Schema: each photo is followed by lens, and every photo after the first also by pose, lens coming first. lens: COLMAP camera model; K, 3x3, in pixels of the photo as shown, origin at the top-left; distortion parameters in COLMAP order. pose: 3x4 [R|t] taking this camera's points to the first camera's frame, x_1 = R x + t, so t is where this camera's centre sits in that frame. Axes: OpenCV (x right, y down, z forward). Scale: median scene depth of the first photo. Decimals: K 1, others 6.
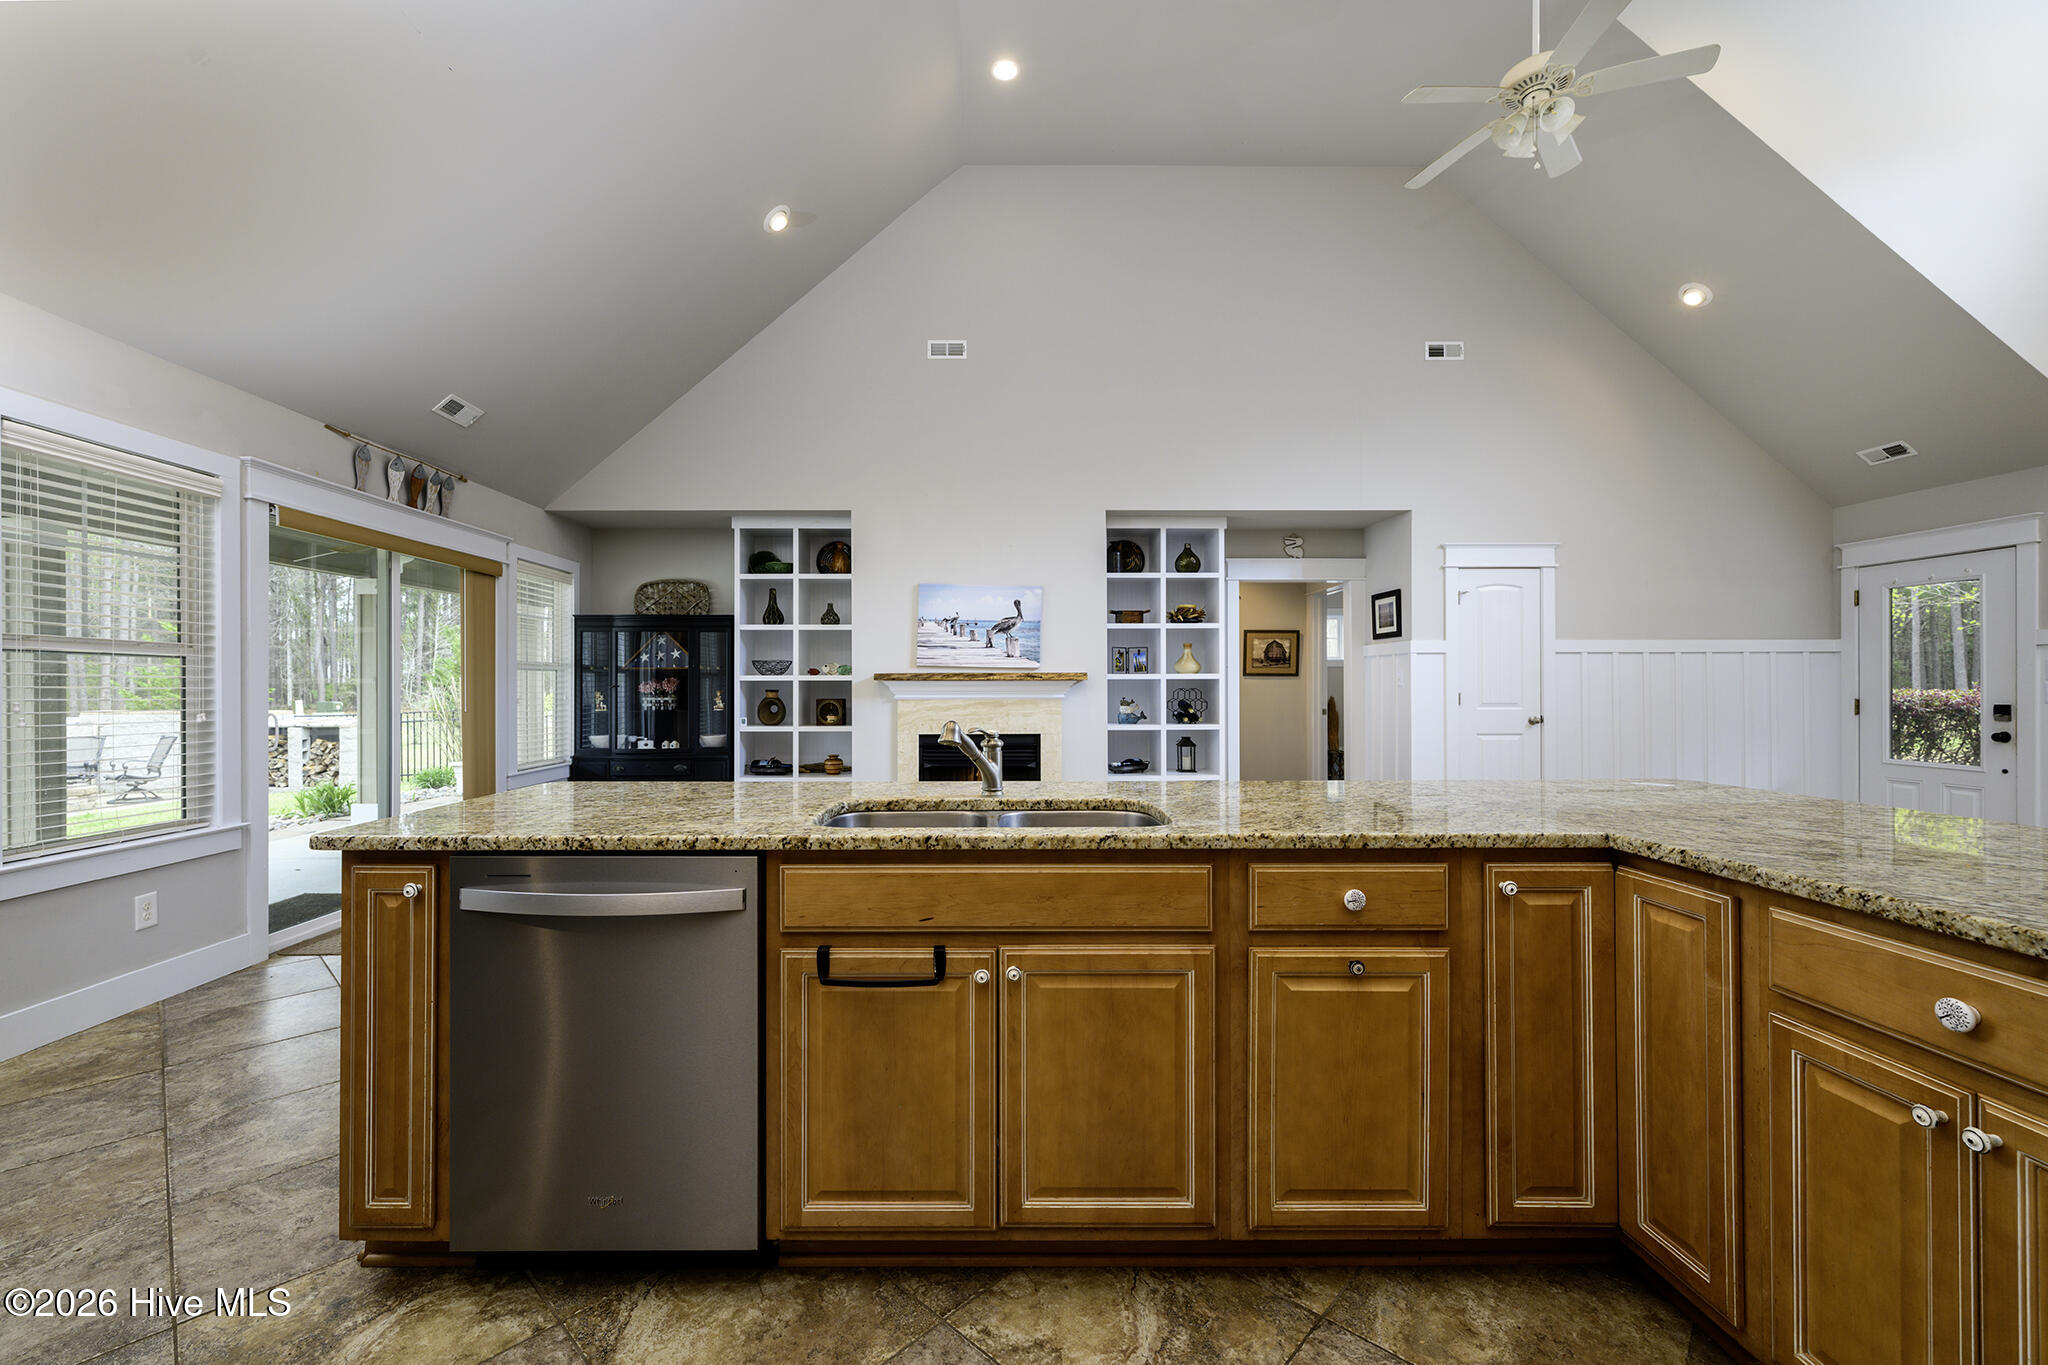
lens RADIAL K [[828.5, 0, 985.3], [0, 828.5, 683.4], [0, 0, 1]] dist [-0.000665, -0.000029]
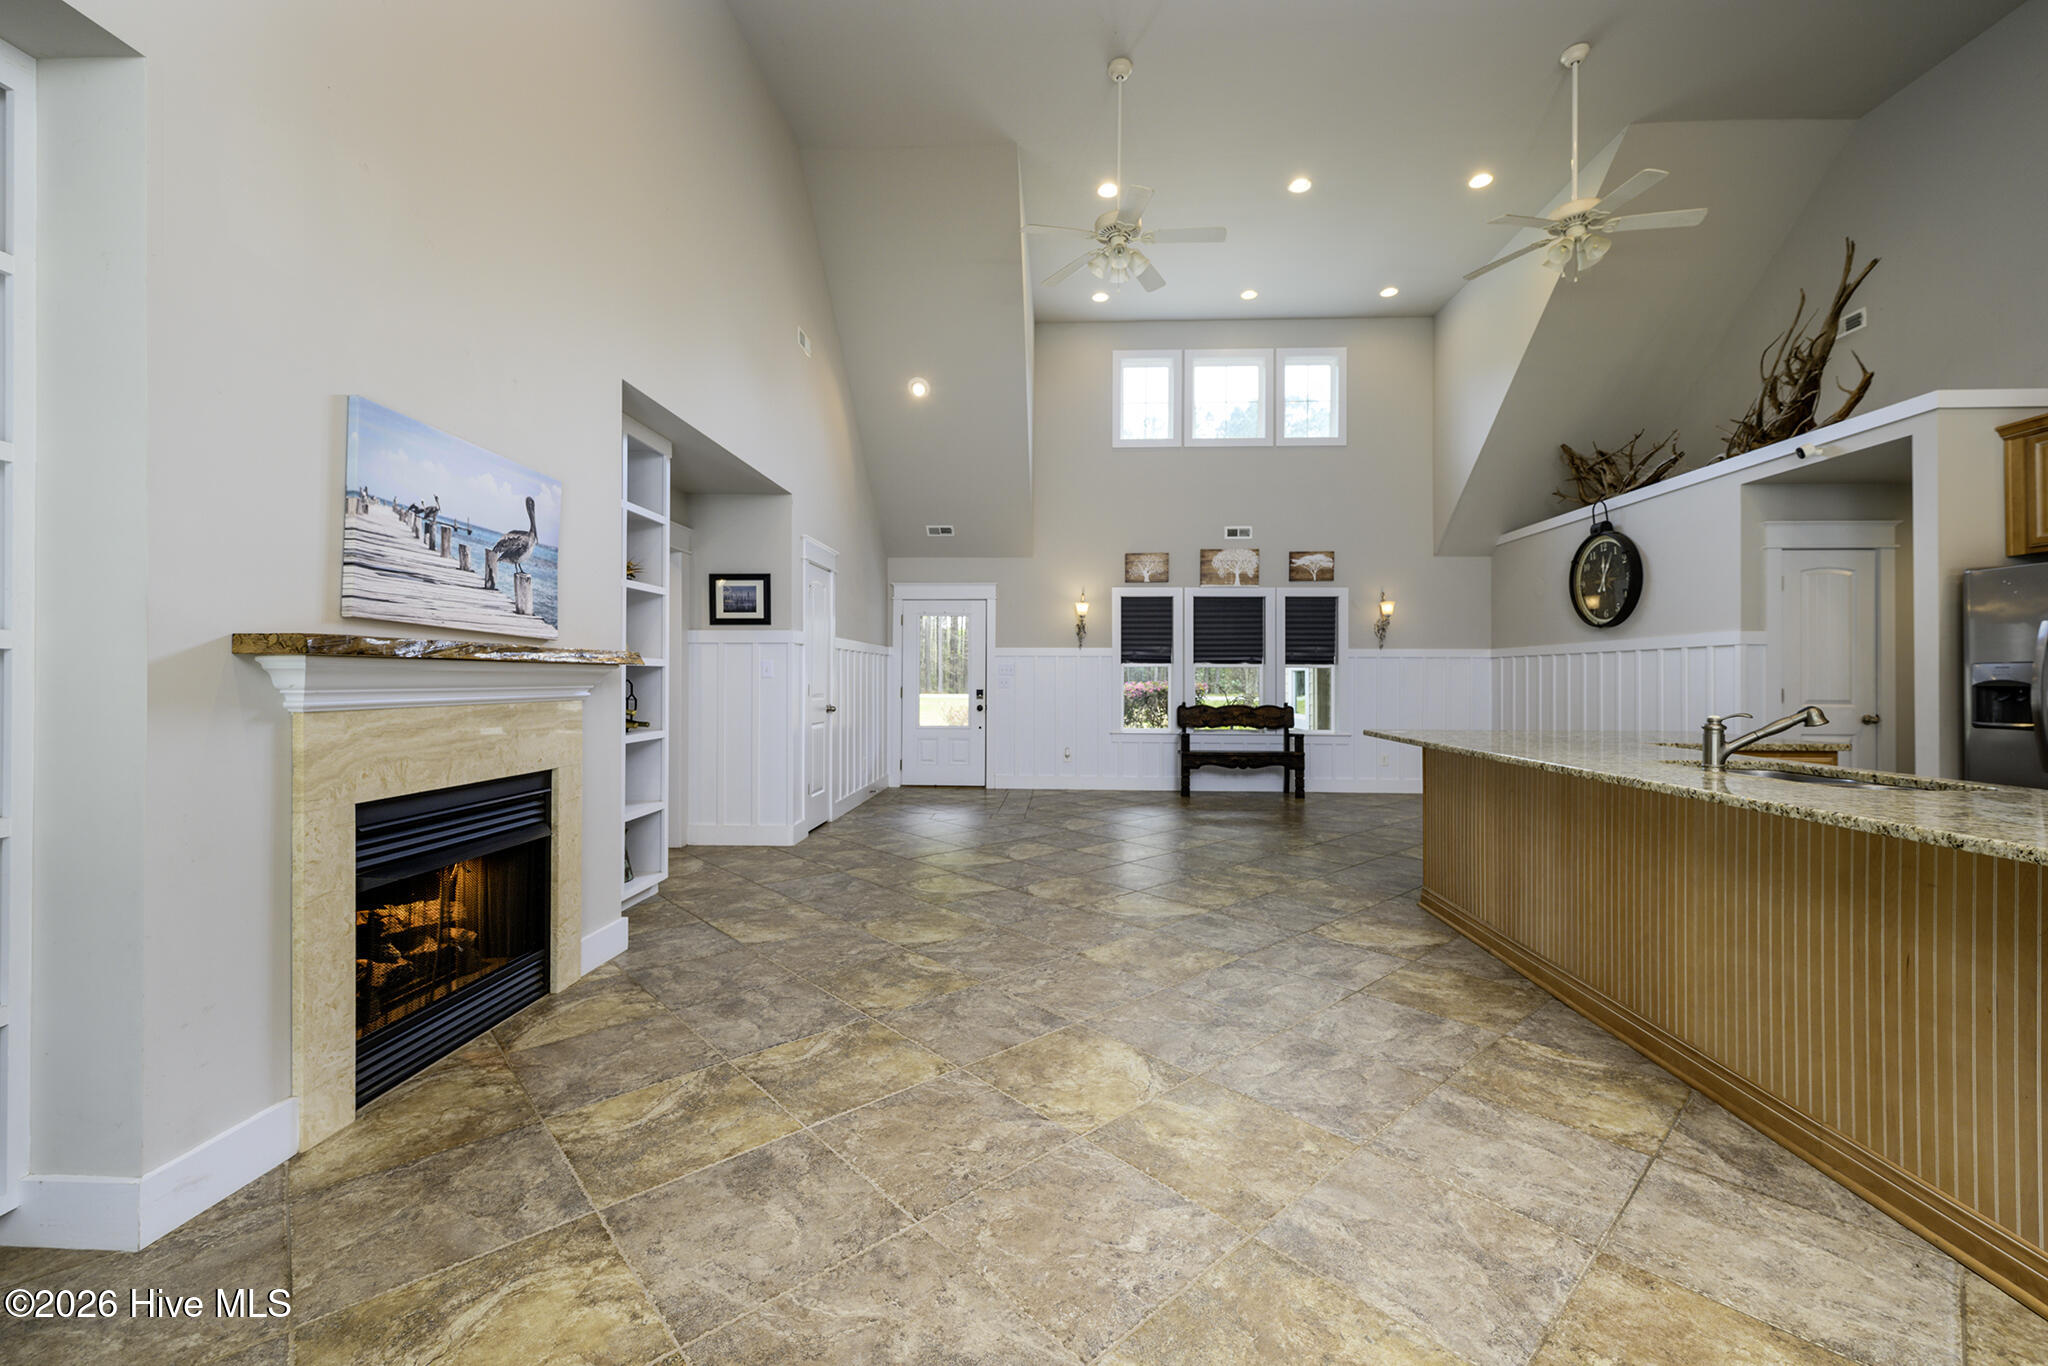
lens RADIAL K [[830.4, 0, 1022.2], [0, 830.4, 675.9], [0, 0, 1]] dist [-0.000407, 0.000060]
pose [[0.053939, 0.005858, 0.998527, -0.432902], [-0.006549, 0.999963, -0.005513, 0.004952], [-0.998523, -0.006242, 0.053976, 0.681272]]
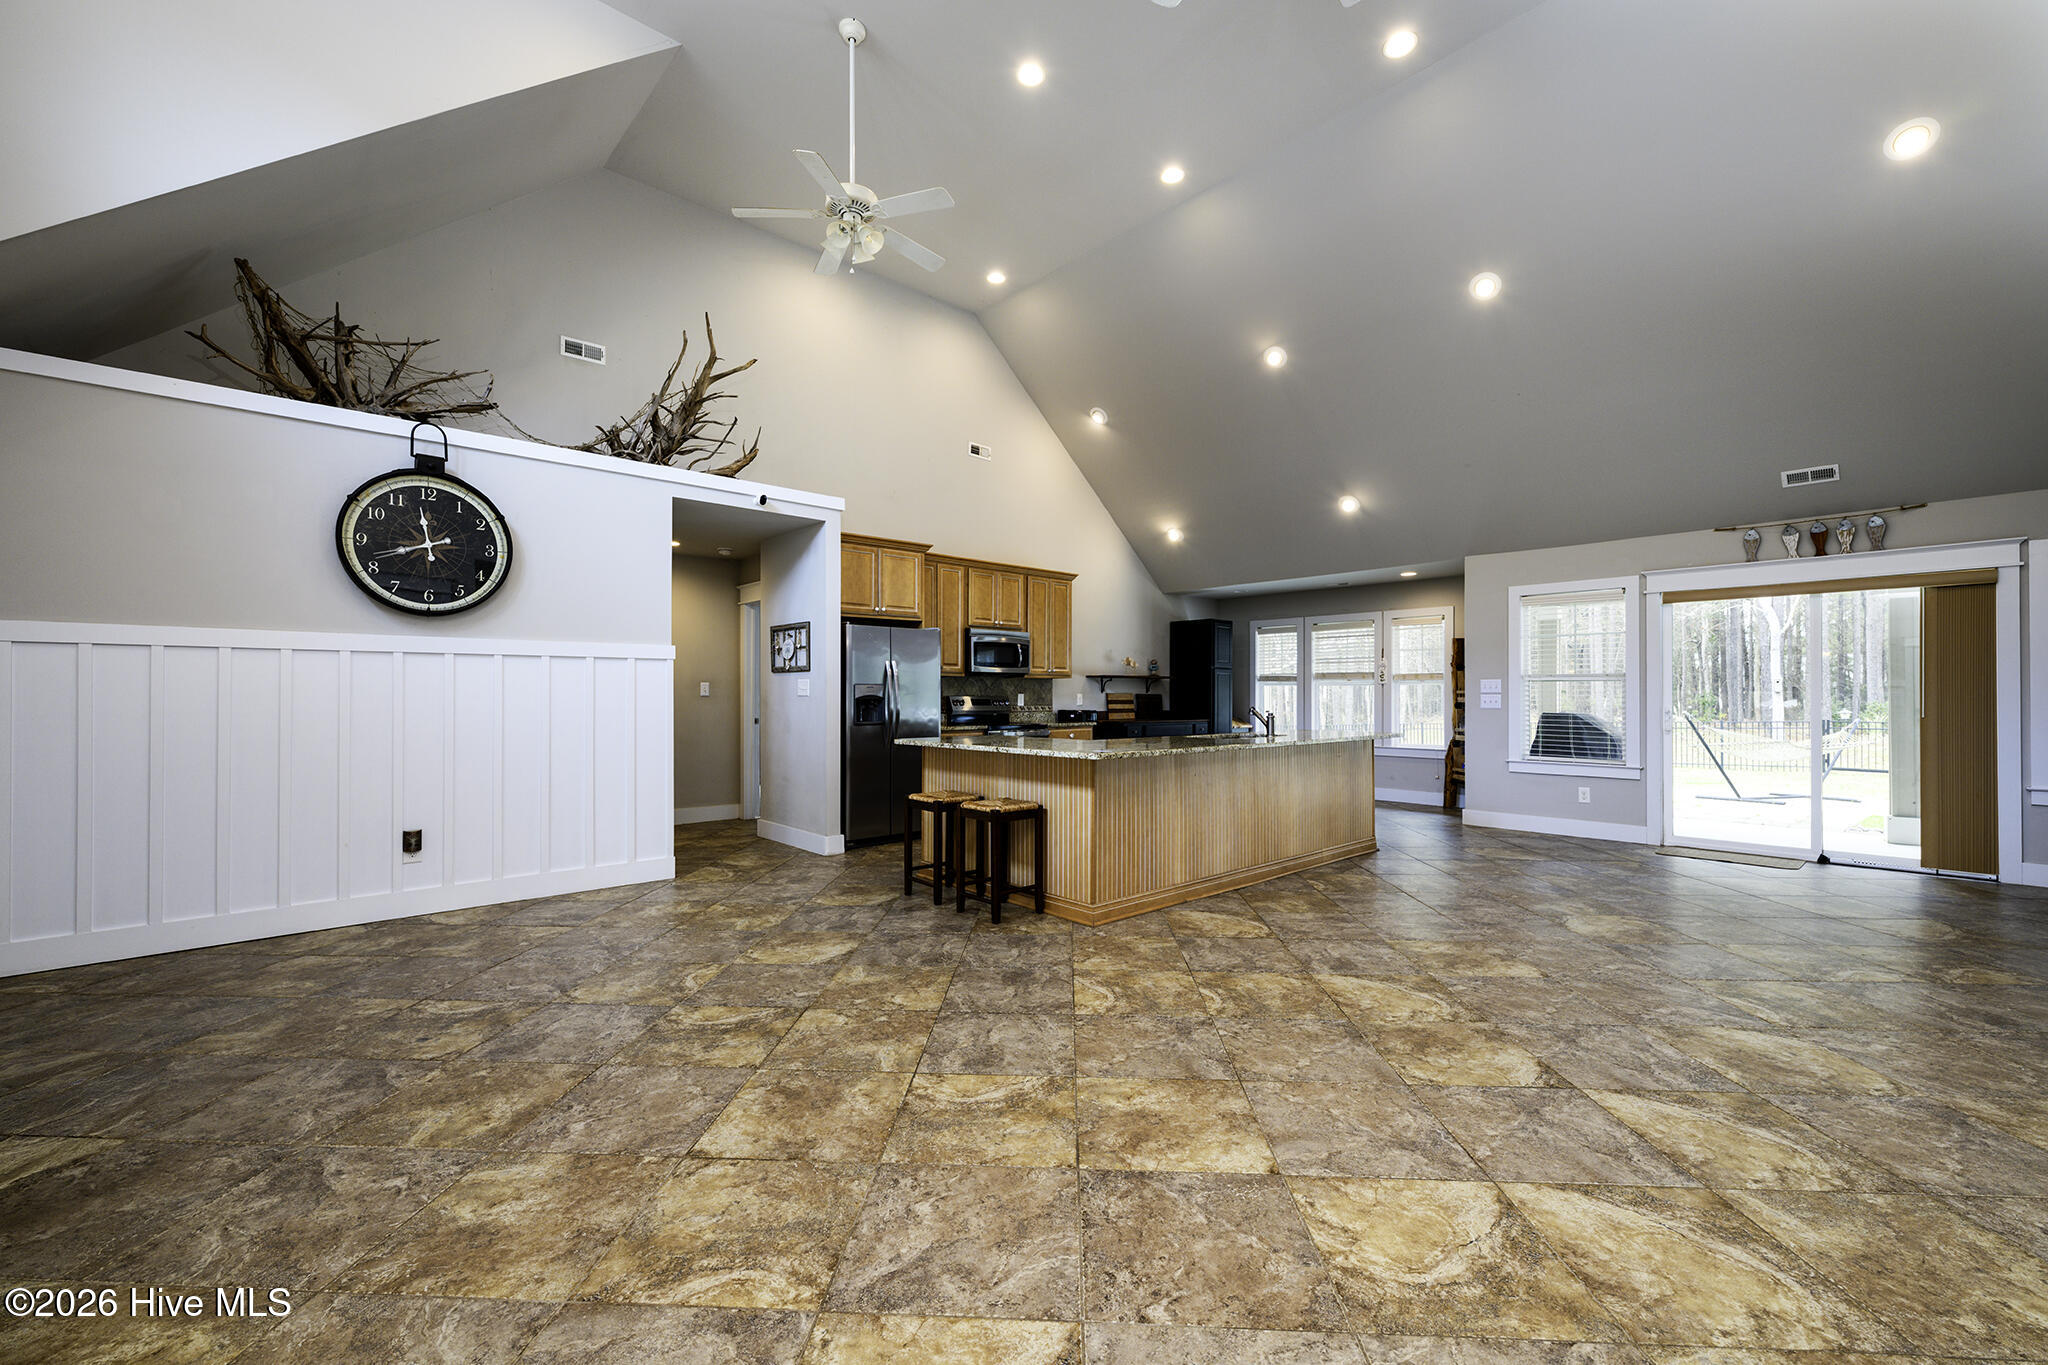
lens RADIAL K [[819.5, 0, 1027.5], [0, 819.5, 681.7], [0, 0, 1]] dist [0.000547, -0.000336]
pose [[-0.741655, -0.010116, -0.670706, 0.825049], [0.003252, 0.999820, -0.018677, 0.002891], [0.670774, -0.016033, -0.741489, 0.857380]]
